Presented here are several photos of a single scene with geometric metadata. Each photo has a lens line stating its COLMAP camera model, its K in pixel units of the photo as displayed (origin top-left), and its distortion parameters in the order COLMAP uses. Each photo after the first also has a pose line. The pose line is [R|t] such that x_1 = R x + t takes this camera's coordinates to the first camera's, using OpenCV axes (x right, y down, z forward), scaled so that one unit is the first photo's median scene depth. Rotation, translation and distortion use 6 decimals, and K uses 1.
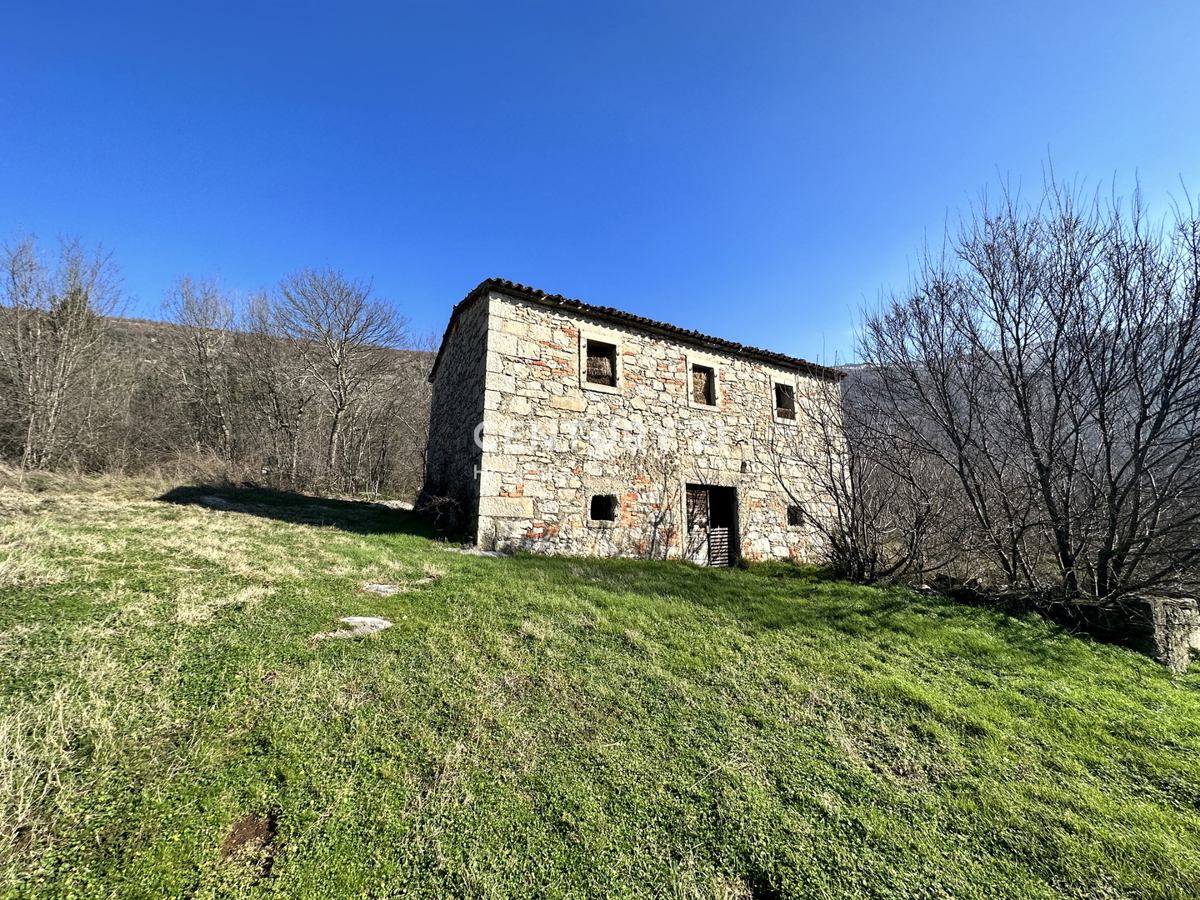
lens RADIAL K [[476.5, 0, 599.0], [0, 476.5, 449.7], [0, 0, 1]] dist [-0.005520, 0.001186]
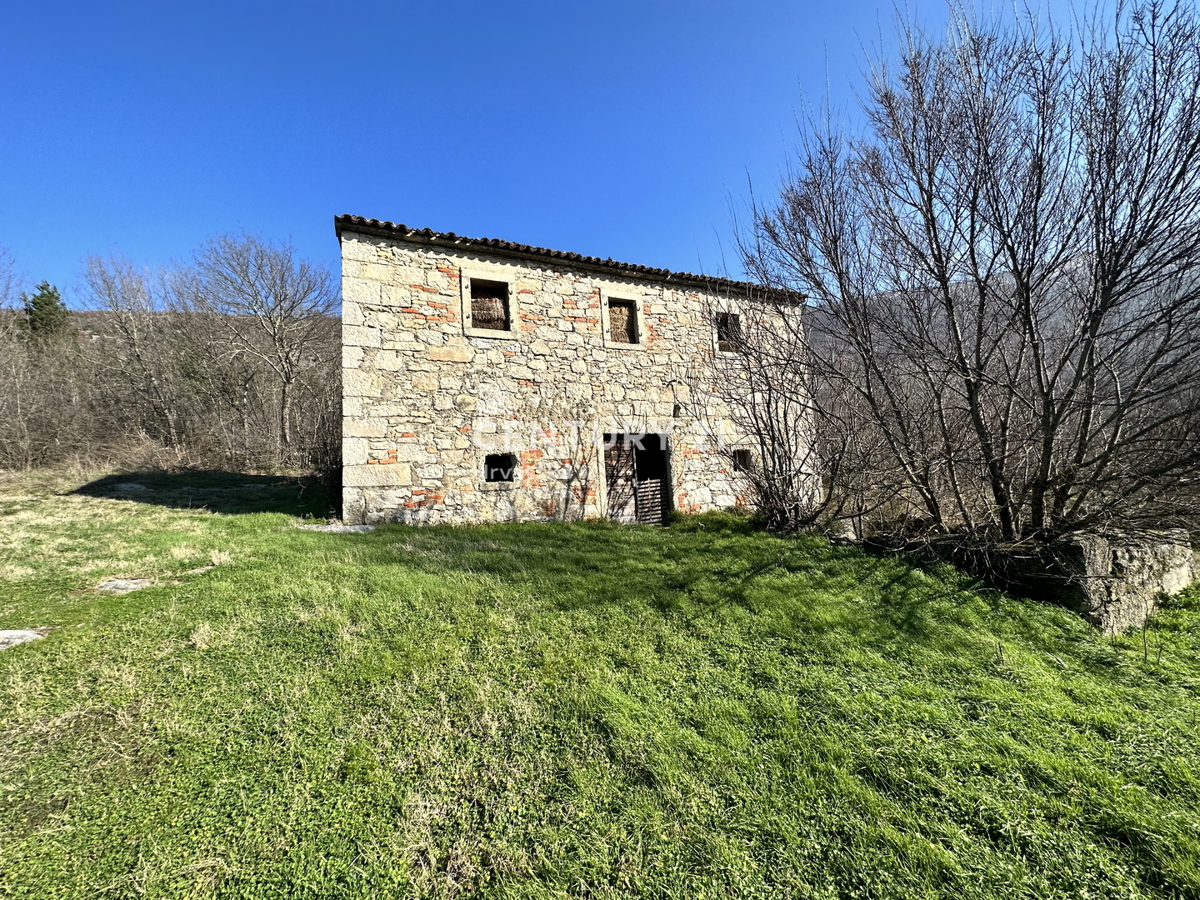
lens RADIAL K [[476.5, 0, 600.3], [0, 476.5, 449.1], [0, 0, 1]] dist [-0.005520, 0.001186]
pose [[0.995446, -0.073032, -0.061266, 0.239183], [0.078290, 0.993009, 0.088342, 0.020795], [0.054386, -0.092736, 0.994204, 0.112131]]
